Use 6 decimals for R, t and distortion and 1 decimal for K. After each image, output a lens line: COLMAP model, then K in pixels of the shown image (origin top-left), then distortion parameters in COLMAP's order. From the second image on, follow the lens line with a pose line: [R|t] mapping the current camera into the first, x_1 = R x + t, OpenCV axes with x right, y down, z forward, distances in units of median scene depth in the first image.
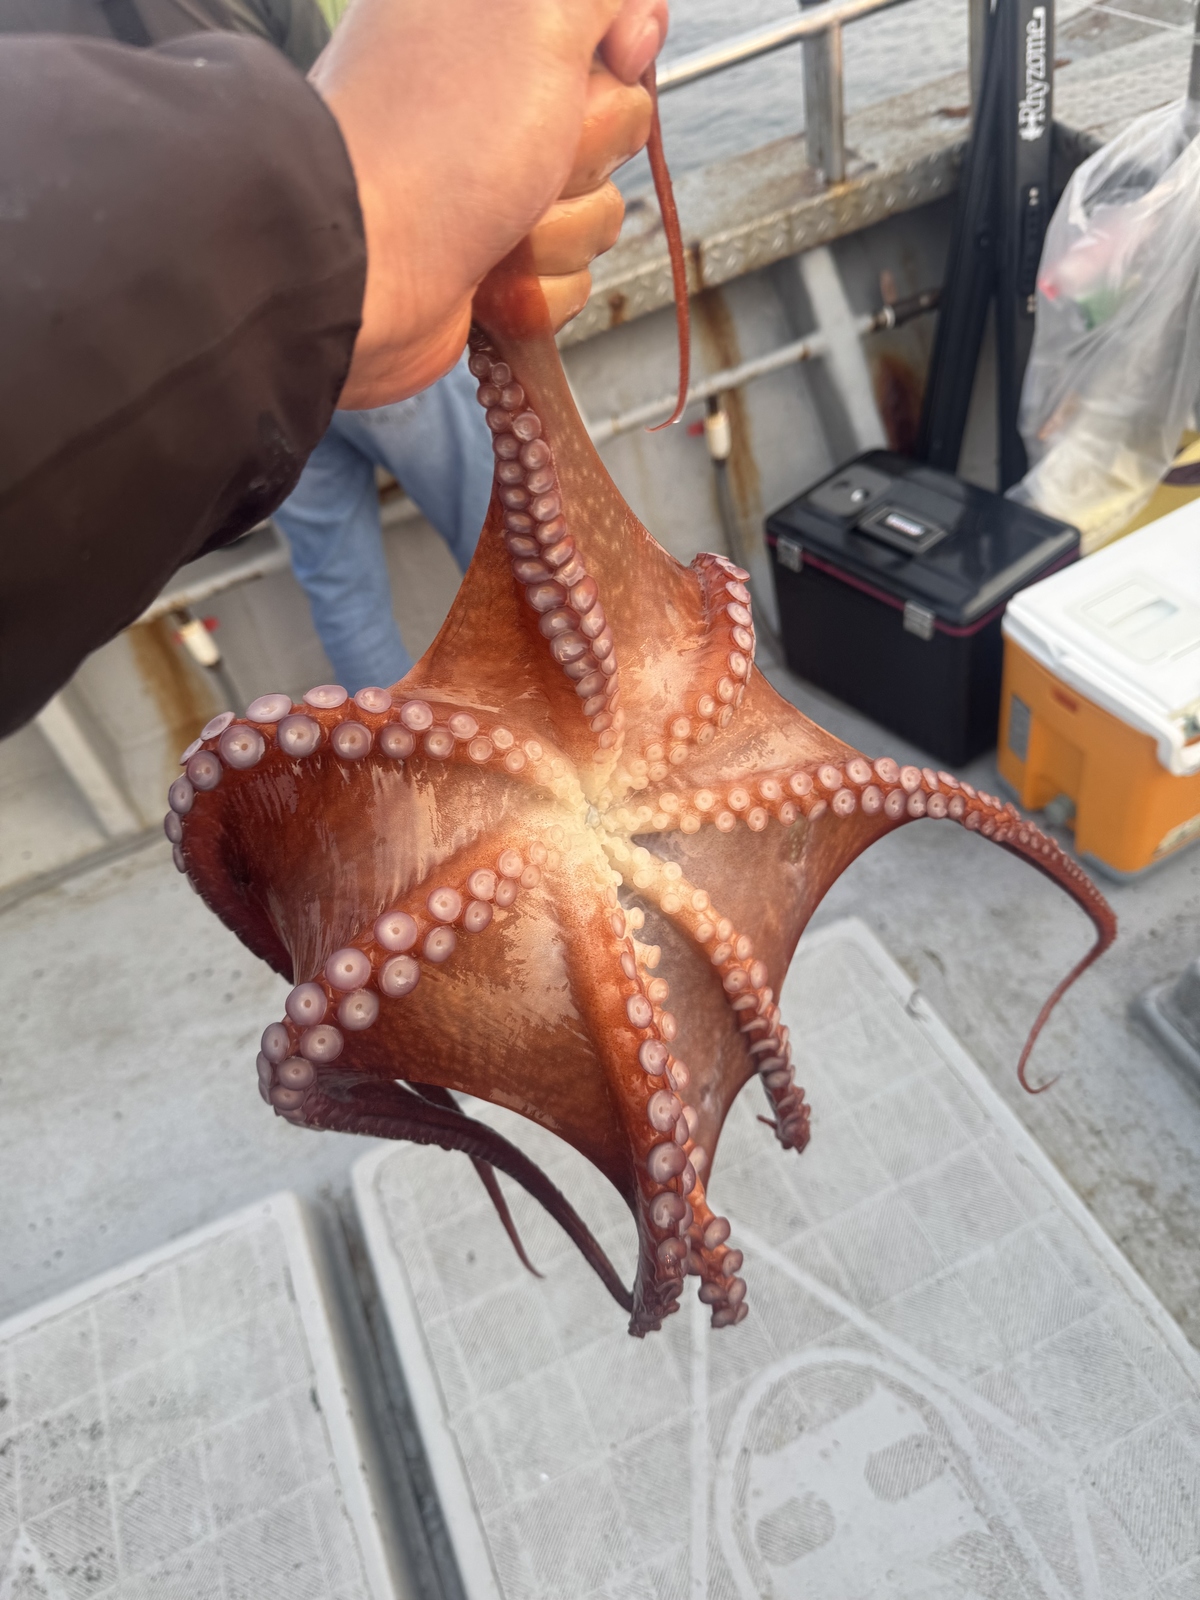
lens RADIAL K [[1129.7, 0, 592.4], [0, 1129.7, 805.5], [0, 0, 1]] dist [-0.003556, -0.020851]
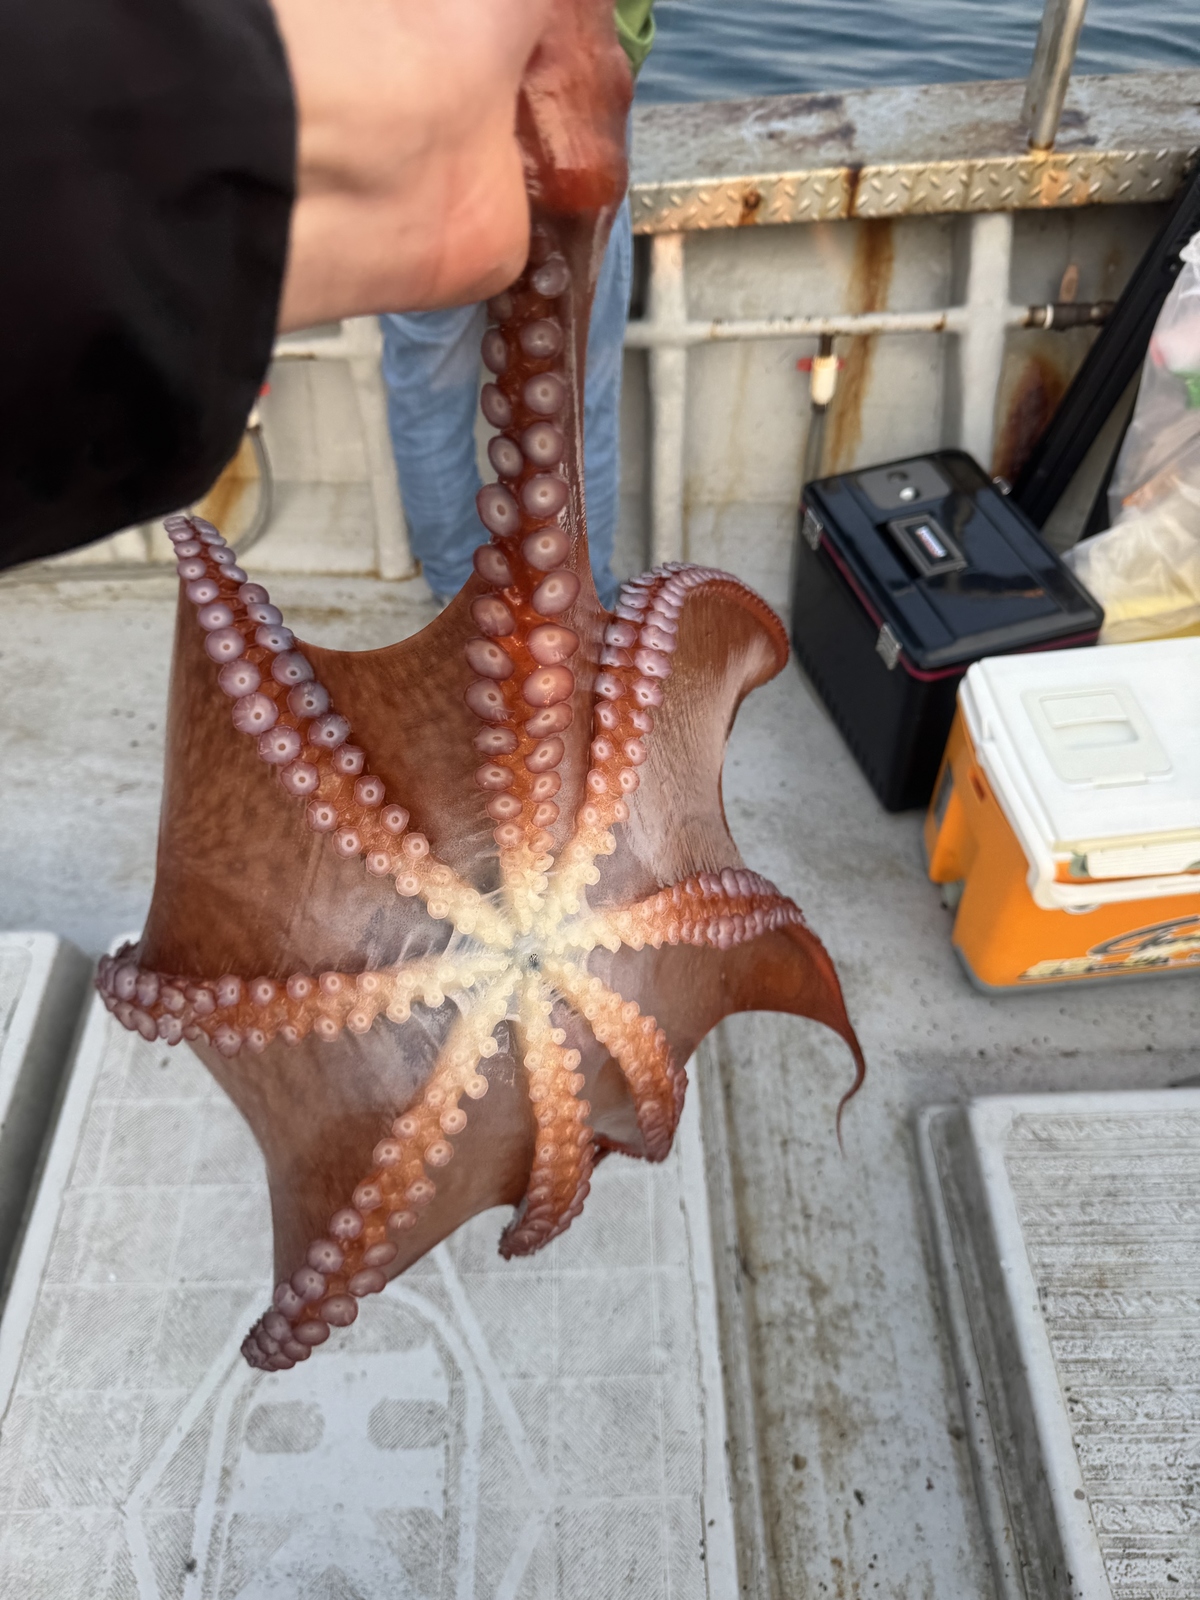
lens RADIAL K [[1125.2, 0, 600.0], [0, 1125.2, 800.0], [0, 0, 1]] dist [-0.015523, 0.000006]
pose [[0.916811, 0.383382, -0.111692, 0.199580], [-0.368571, 0.920070, 0.132761, -0.074890], [0.153663, -0.080550, 0.984835, 0.047769]]
